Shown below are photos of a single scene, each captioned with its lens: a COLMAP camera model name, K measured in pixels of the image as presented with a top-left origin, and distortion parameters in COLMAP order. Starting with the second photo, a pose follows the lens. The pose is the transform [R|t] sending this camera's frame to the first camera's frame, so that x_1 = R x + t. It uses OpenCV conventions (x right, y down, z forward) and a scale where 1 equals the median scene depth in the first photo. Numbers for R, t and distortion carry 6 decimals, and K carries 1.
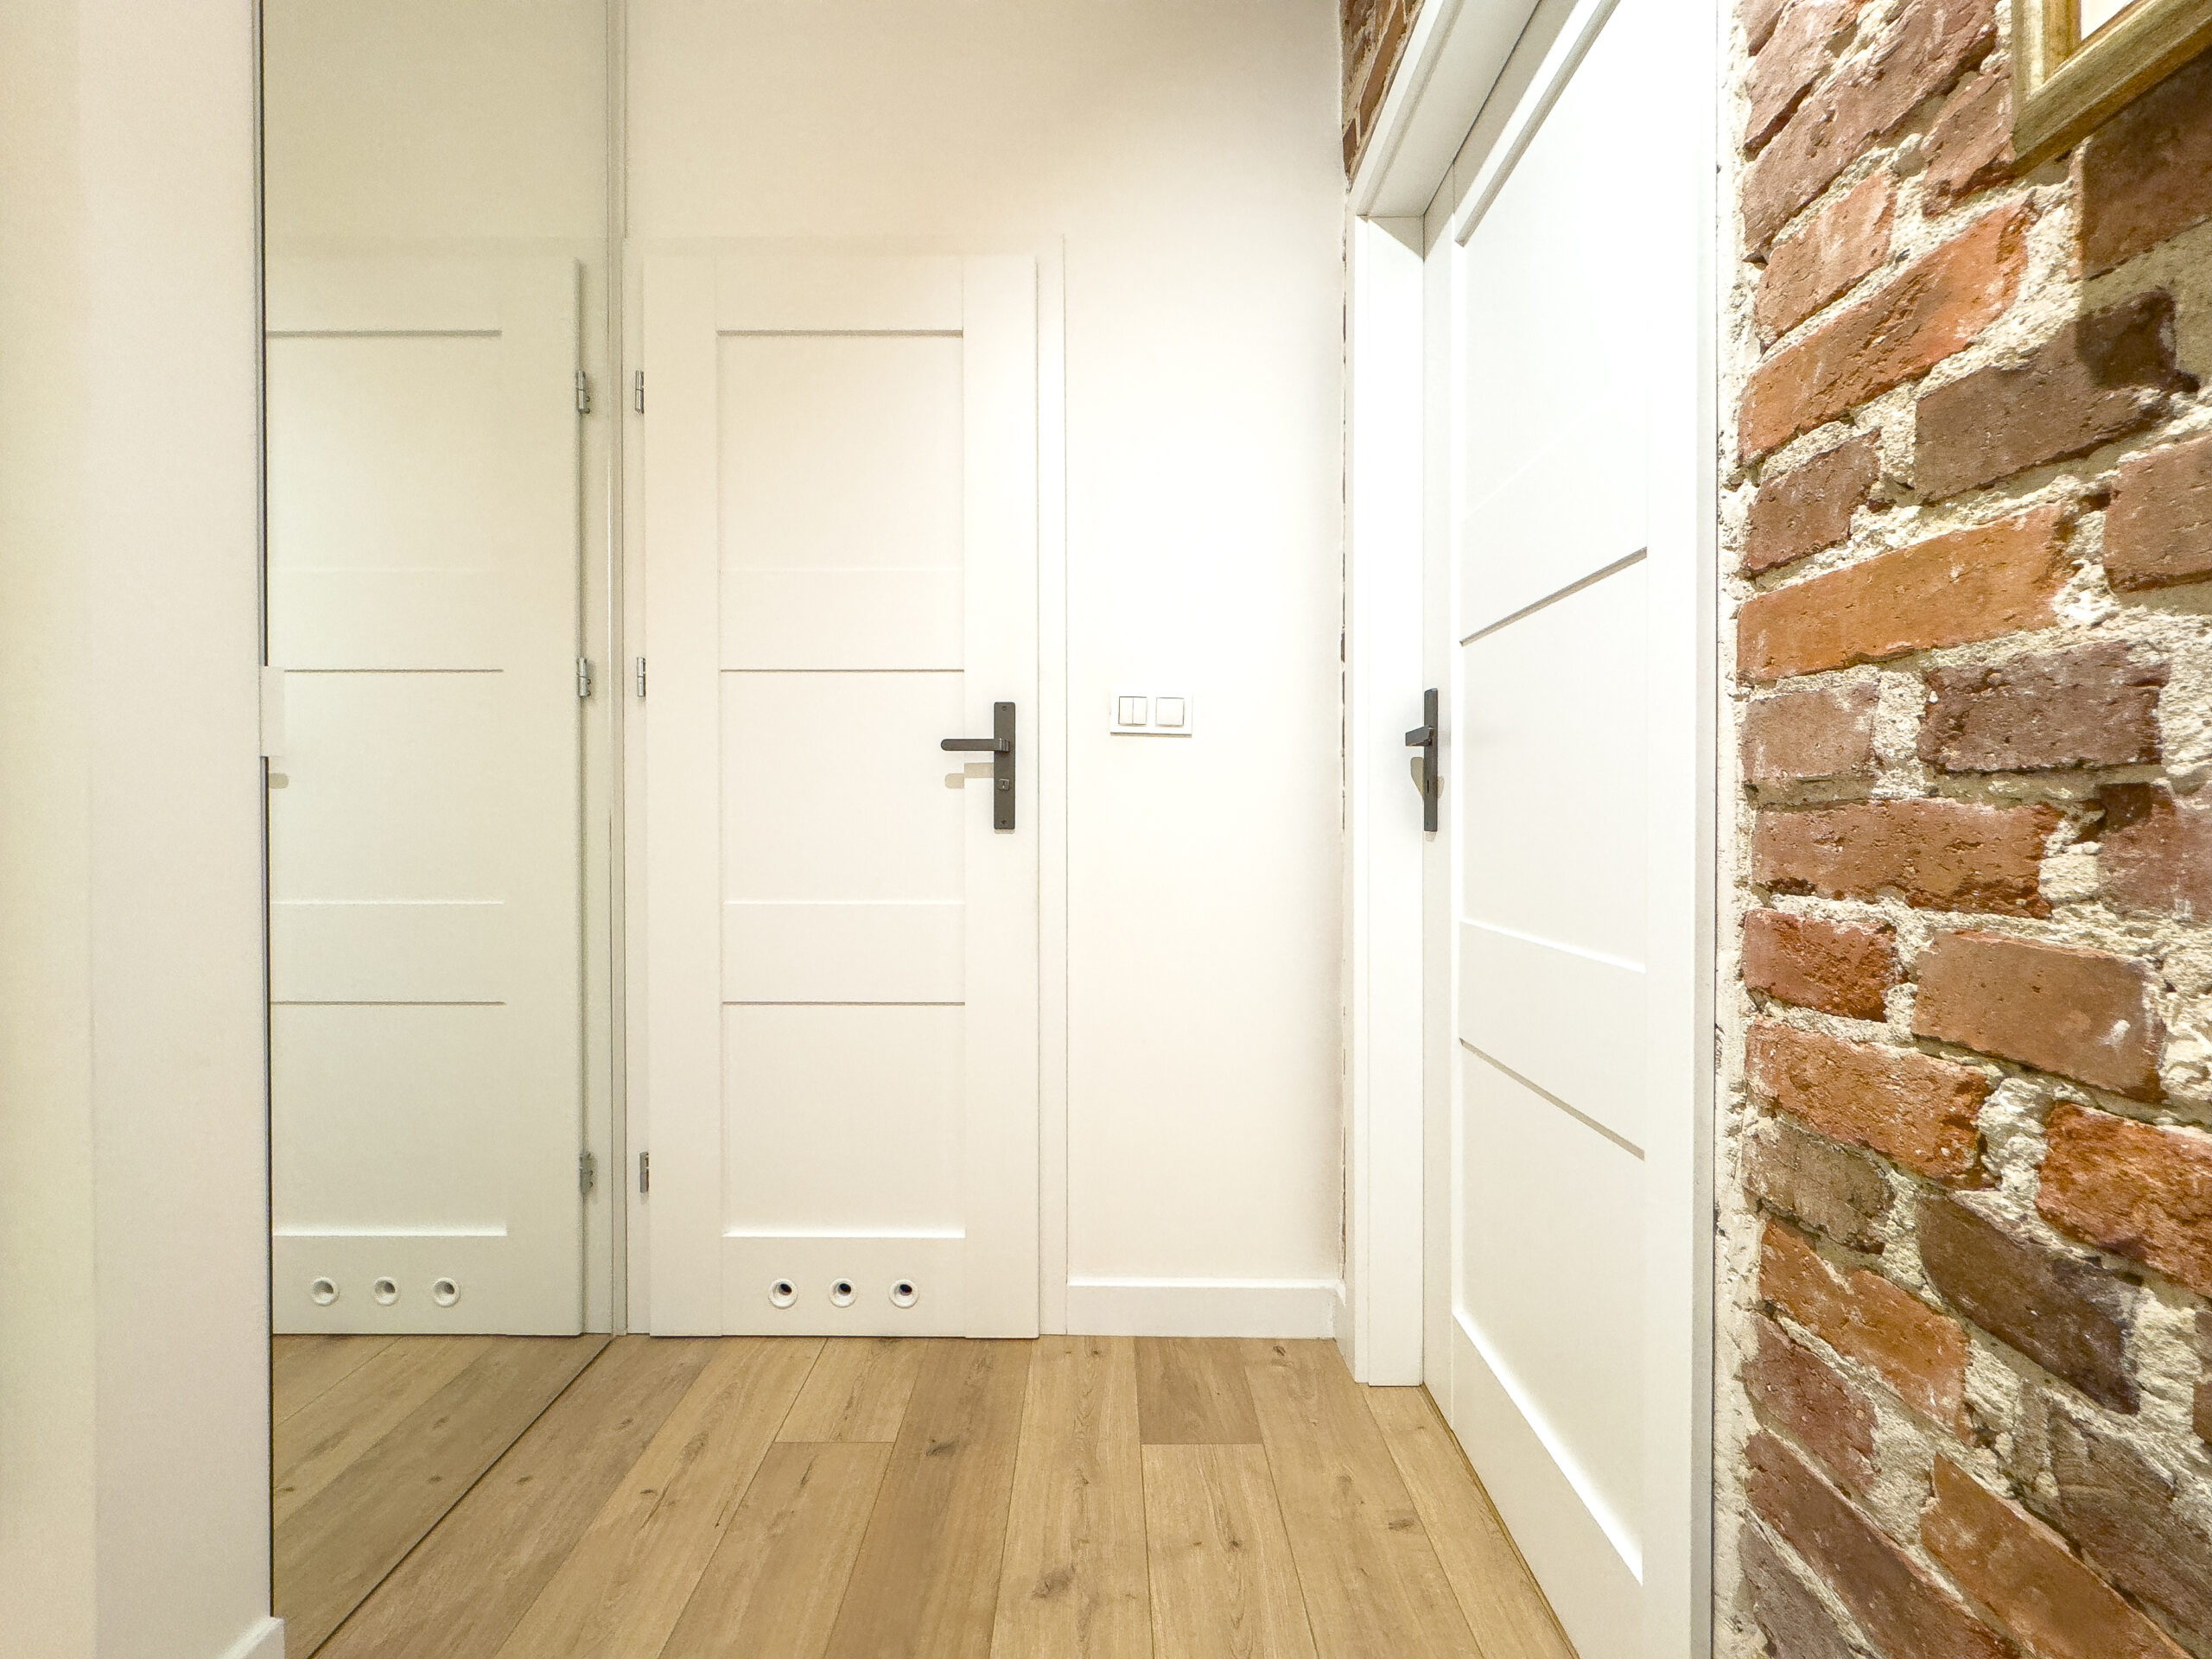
lens RADIAL K [[886.8, 0, 1103.0], [0, 886.8, 824.9], [0, 0, 1]] dist [-0.003440, 0.001118]
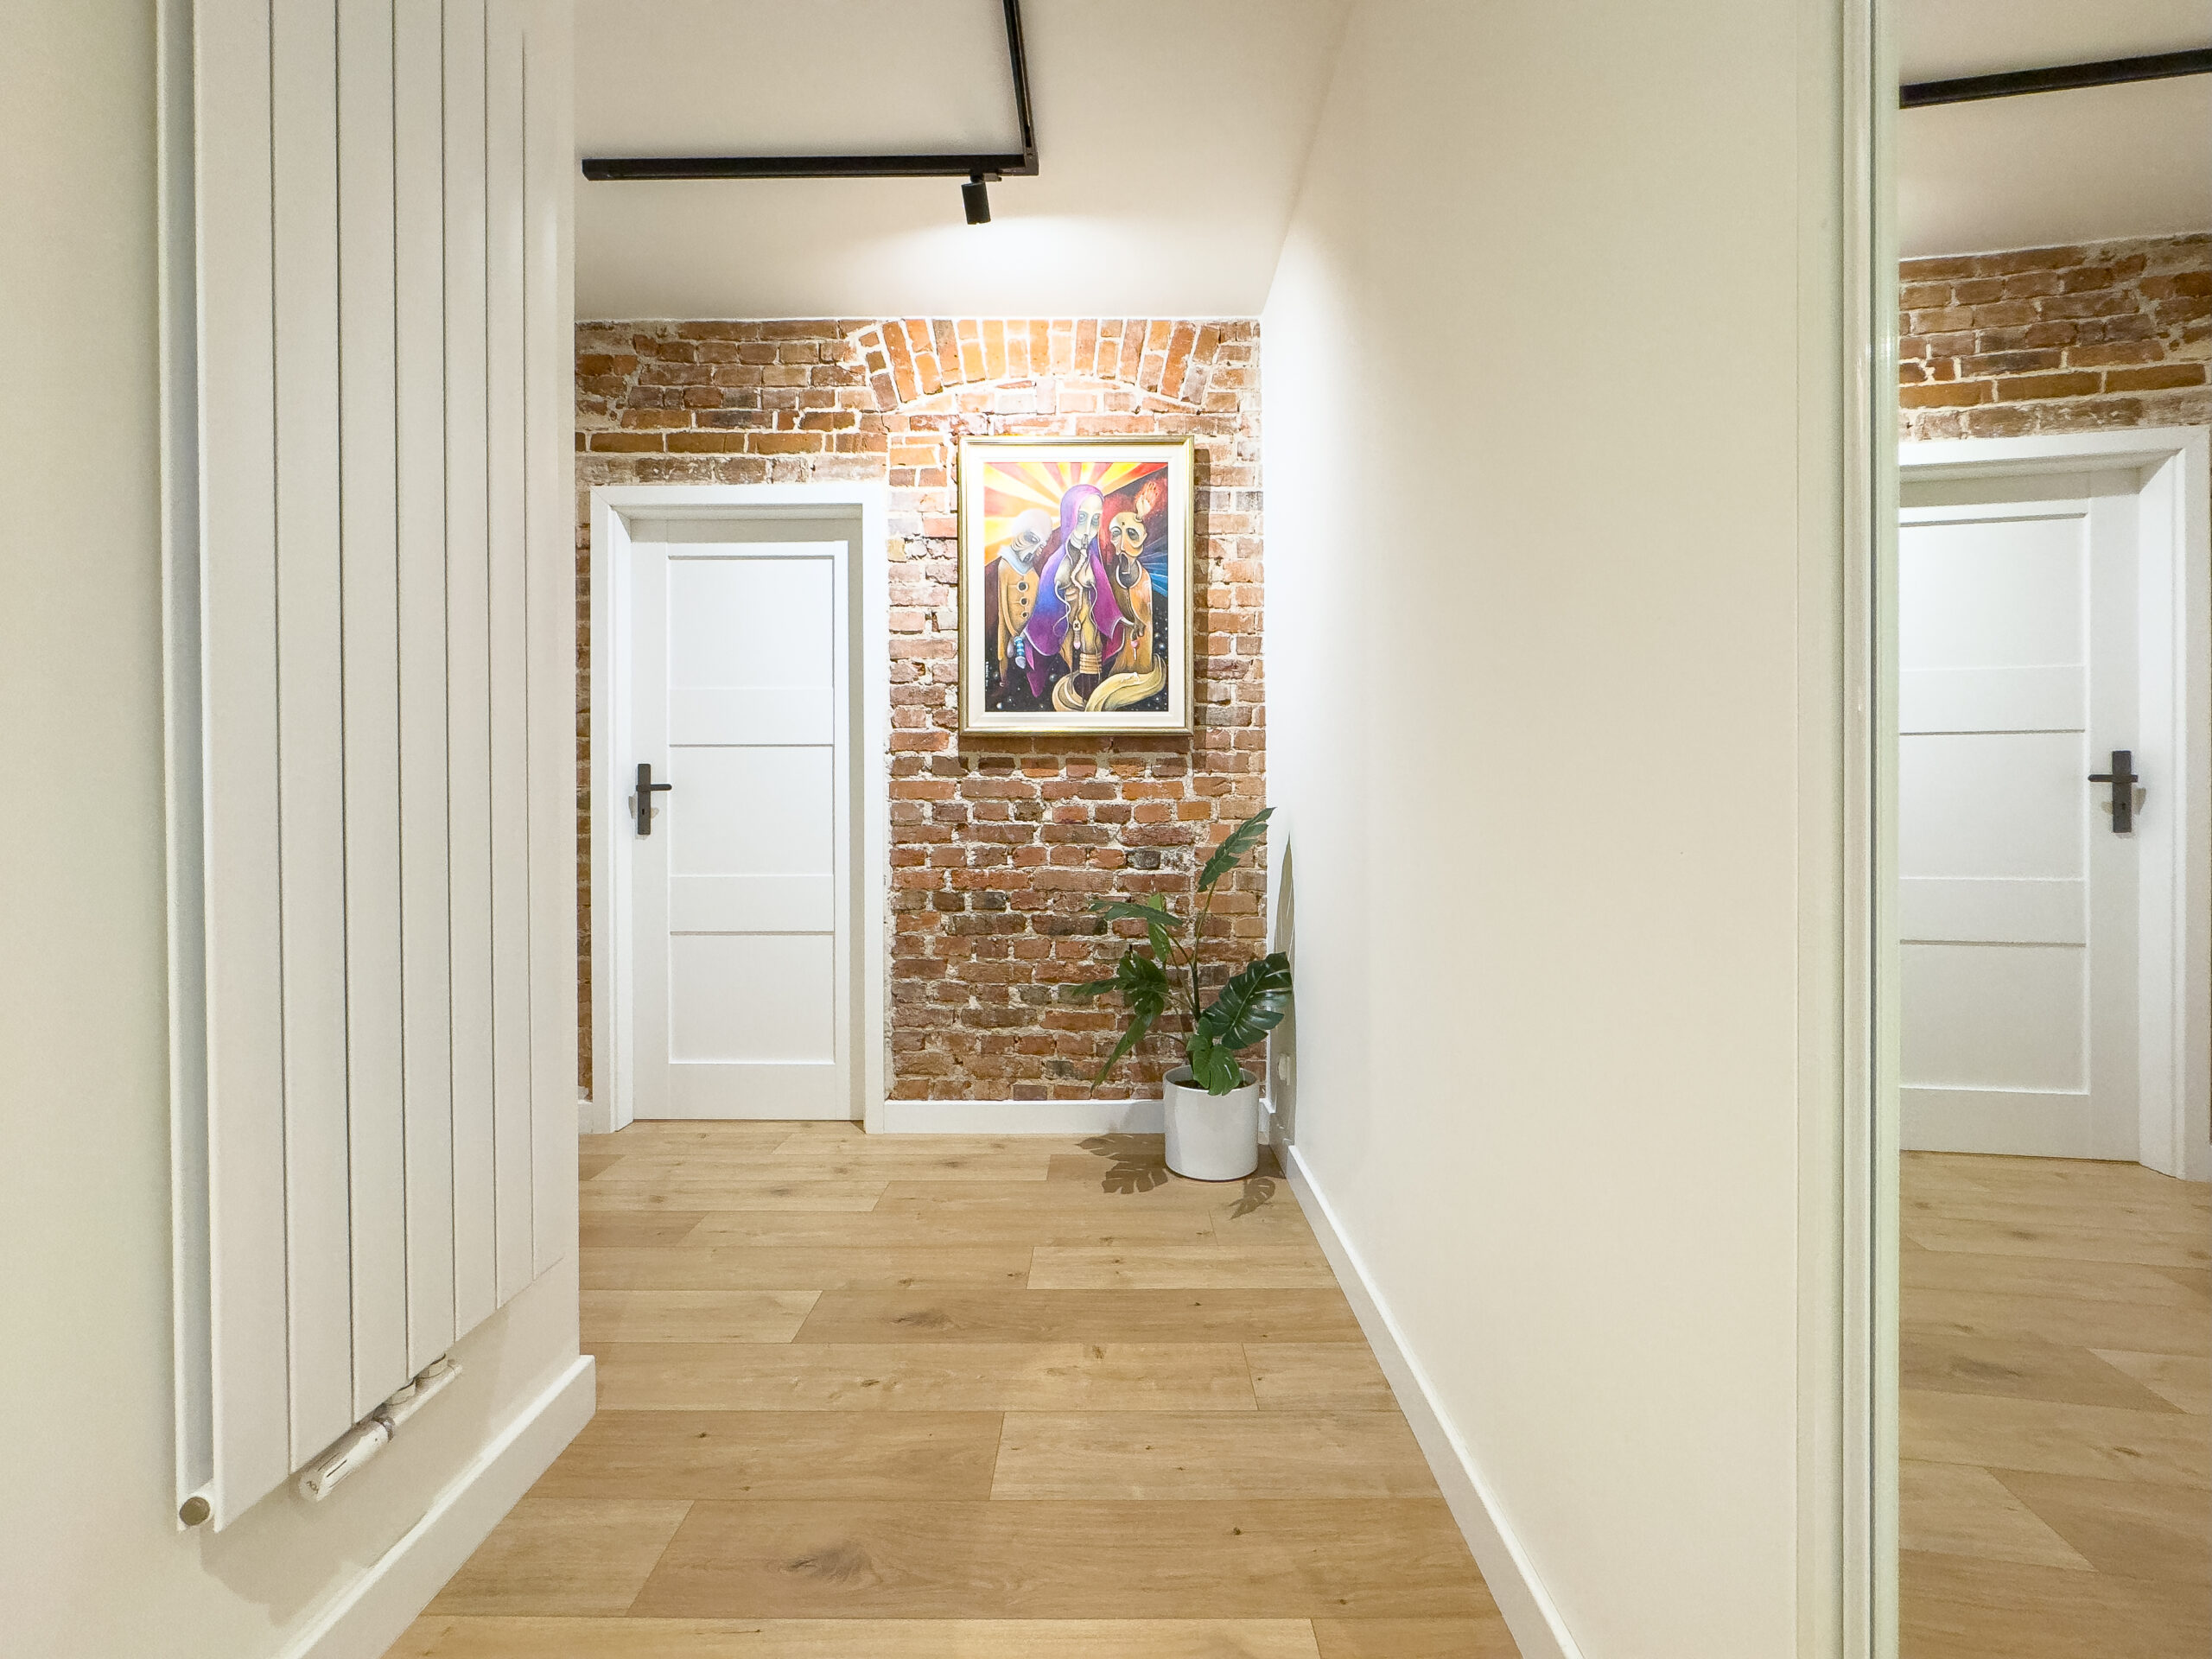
lens RADIAL K [[886.8, 0, 1102.8], [0, 886.8, 828.2], [0, 0, 1]] dist [-0.003440, 0.001118]
pose [[-0.002690, -0.002215, 0.999994, -4.687569], [0.007679, 0.999968, 0.002235, -0.010962], [-0.999967, 0.007685, -0.002673, -0.089809]]
